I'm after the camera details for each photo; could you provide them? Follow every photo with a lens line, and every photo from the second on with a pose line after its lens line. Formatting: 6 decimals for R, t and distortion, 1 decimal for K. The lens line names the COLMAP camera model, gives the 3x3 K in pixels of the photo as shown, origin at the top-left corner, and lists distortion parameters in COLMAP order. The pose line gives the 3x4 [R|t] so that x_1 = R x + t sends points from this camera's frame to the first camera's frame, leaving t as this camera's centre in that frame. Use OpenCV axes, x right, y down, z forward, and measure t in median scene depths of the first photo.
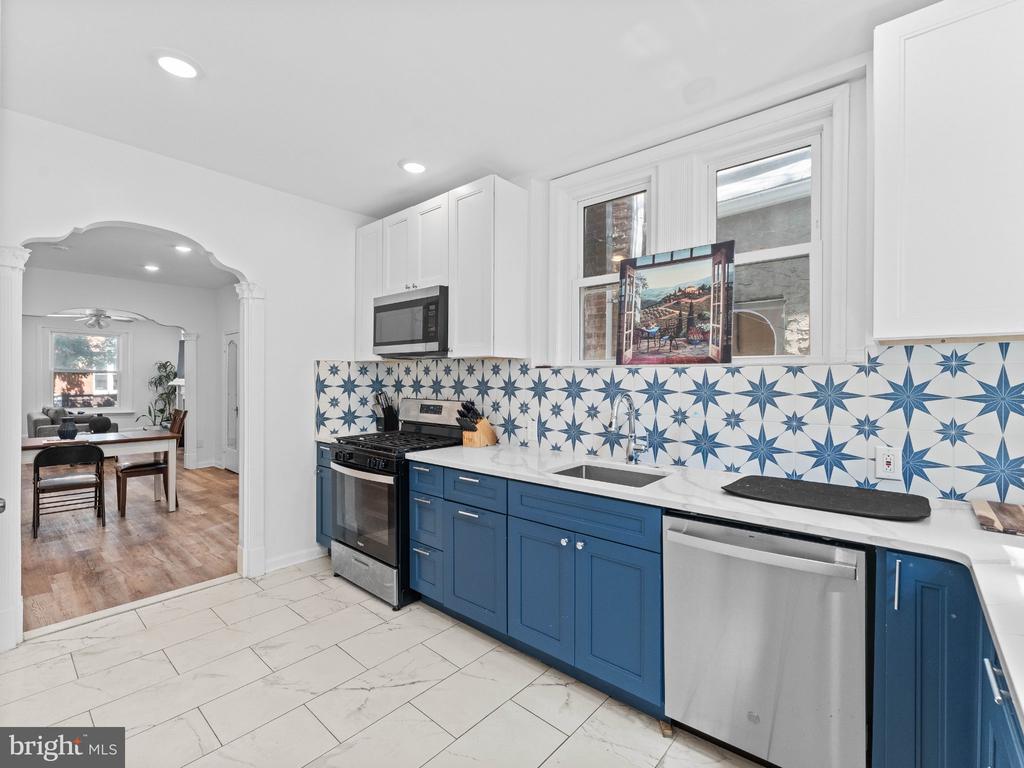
lens RADIAL K [[469.0, 0, 512.0], [0, 469.0, 384.0], [0, 0, 1]] dist [-0.000783, -0.000417]
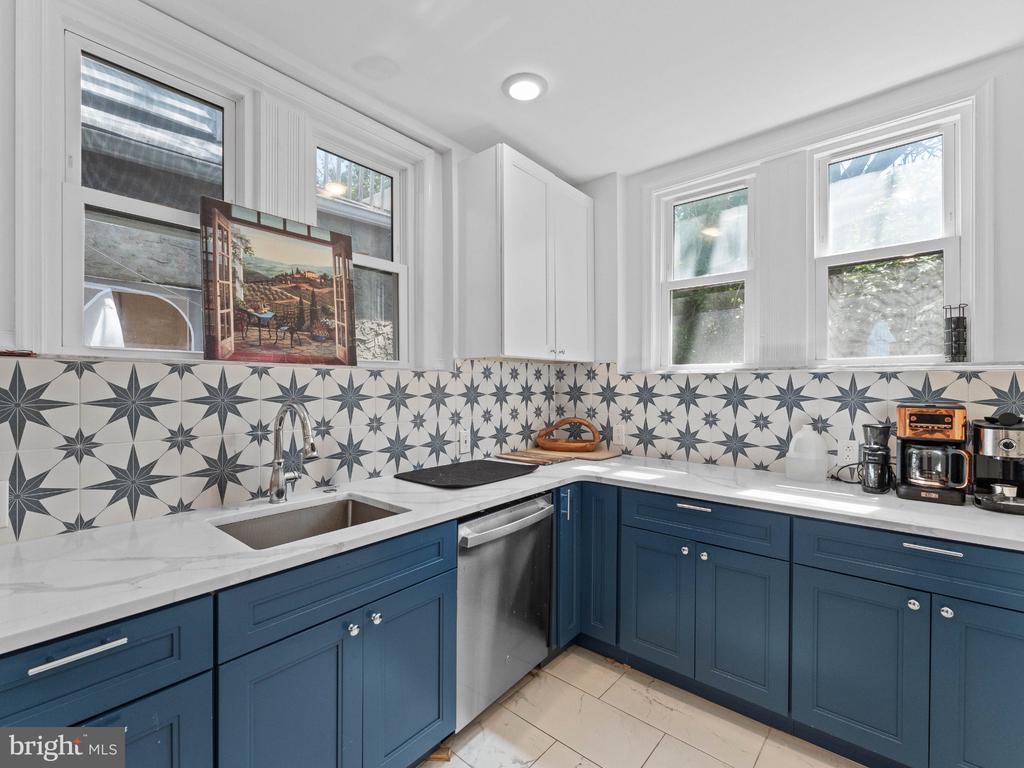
lens RADIAL K [[469.0, 0, 512.0], [0, 469.0, 384.0], [0, 0, 1]] dist [-0.000783, -0.000417]
pose [[-0.020933, -0.003278, 0.999776, -0.437505], [0.008235, 0.999960, 0.003451, -0.007151], [-0.999747, 0.008305, -0.020905, 0.626905]]
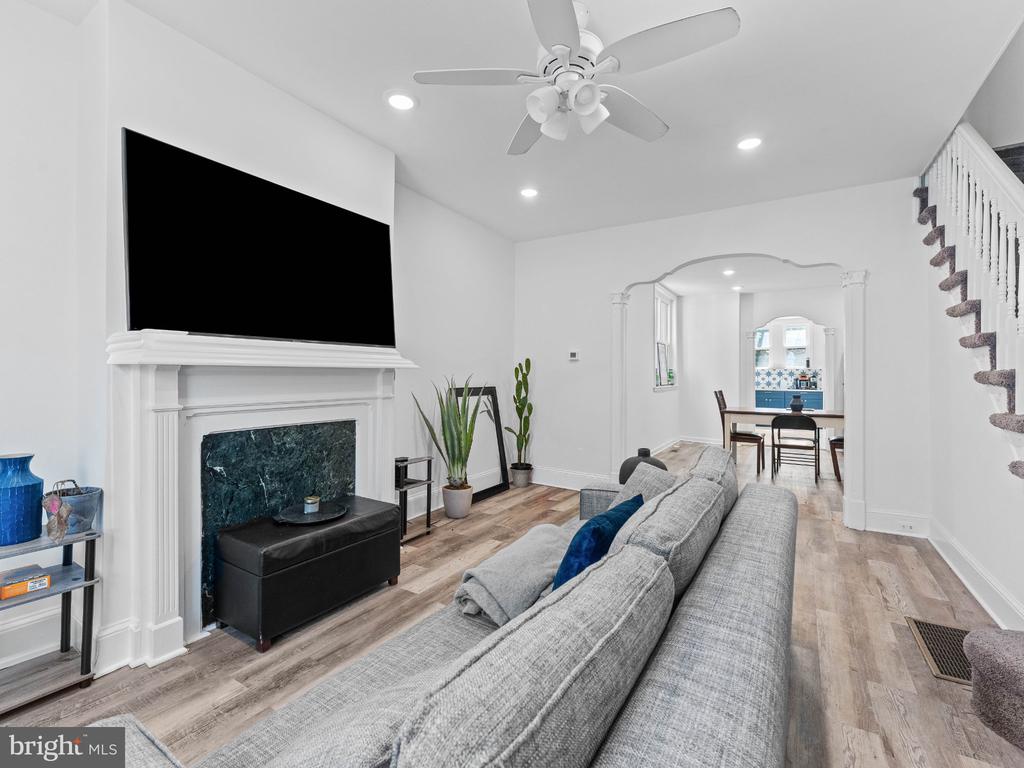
lens RADIAL K [[469.0, 0, 512.0], [0, 469.0, 384.0], [0, 0, 1]] dist [-0.000783, -0.000417]
pose [[-0.173492, -0.014879, 0.984723, -3.656965], [0.007003, 0.999842, 0.016341, 0.030312], [-0.984810, 0.009731, -0.173360, 3.489309]]
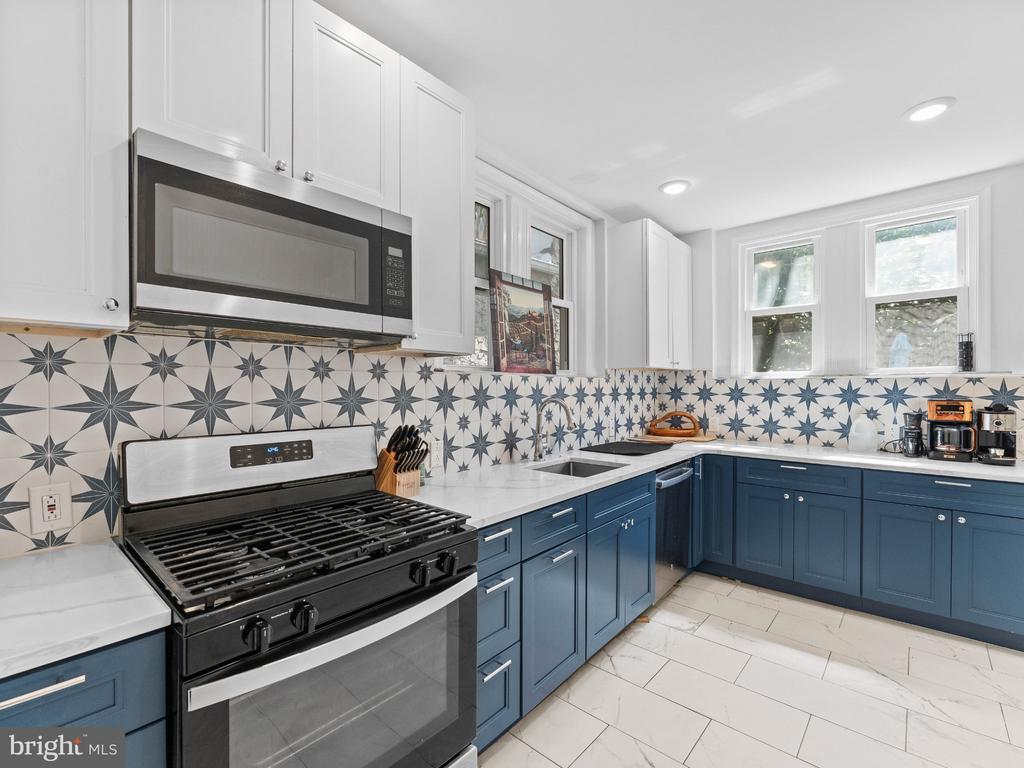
lens RADIAL K [[471.6, 0, 513.5], [0, 471.6, 387.3], [0, 0, 1]] dist [-0.000678, -0.000141]
pose [[-0.018233, -0.004436, 0.999824, -0.832093], [0.010551, 0.999934, 0.004629, -0.012062], [-0.999778, 0.010633, -0.018185, 1.025377]]
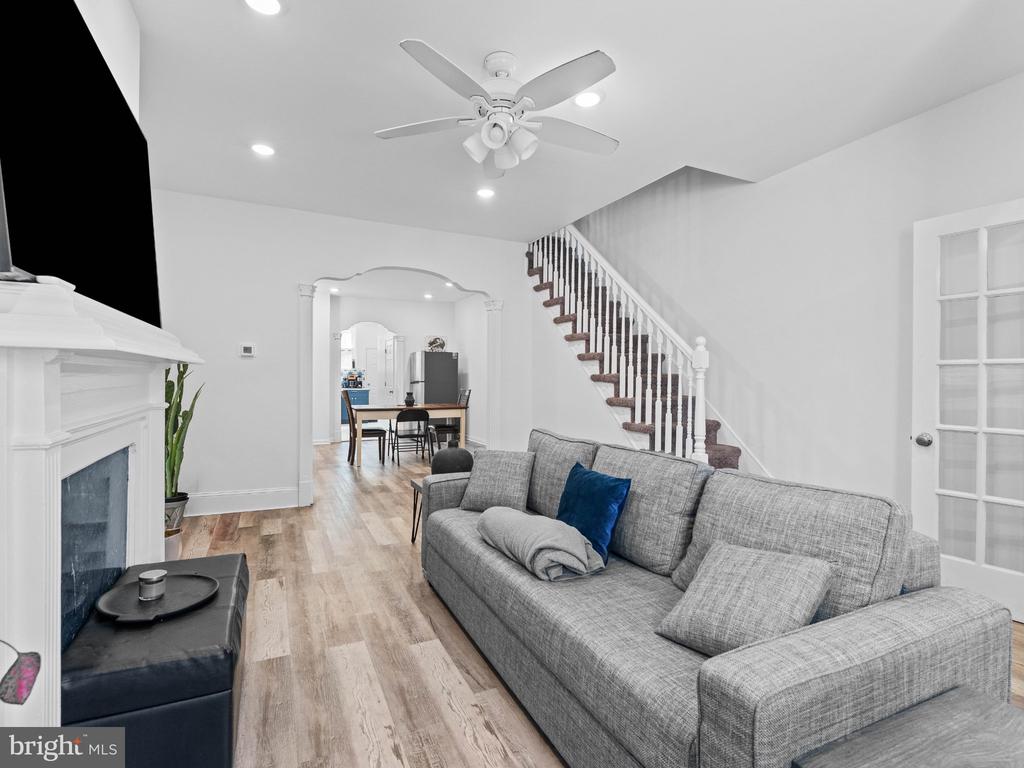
lens RADIAL K [[506.2, 0, 511.1], [0, 506.2, 386.1], [0, 0, 1]] dist [0.015969, 0.000208]
pose [[-0.925103, -0.010614, 0.379568, -3.268797], [-0.001719, 0.999716, 0.023765, 0.025069], [-0.379713, 0.021332, -0.924858, 4.216522]]
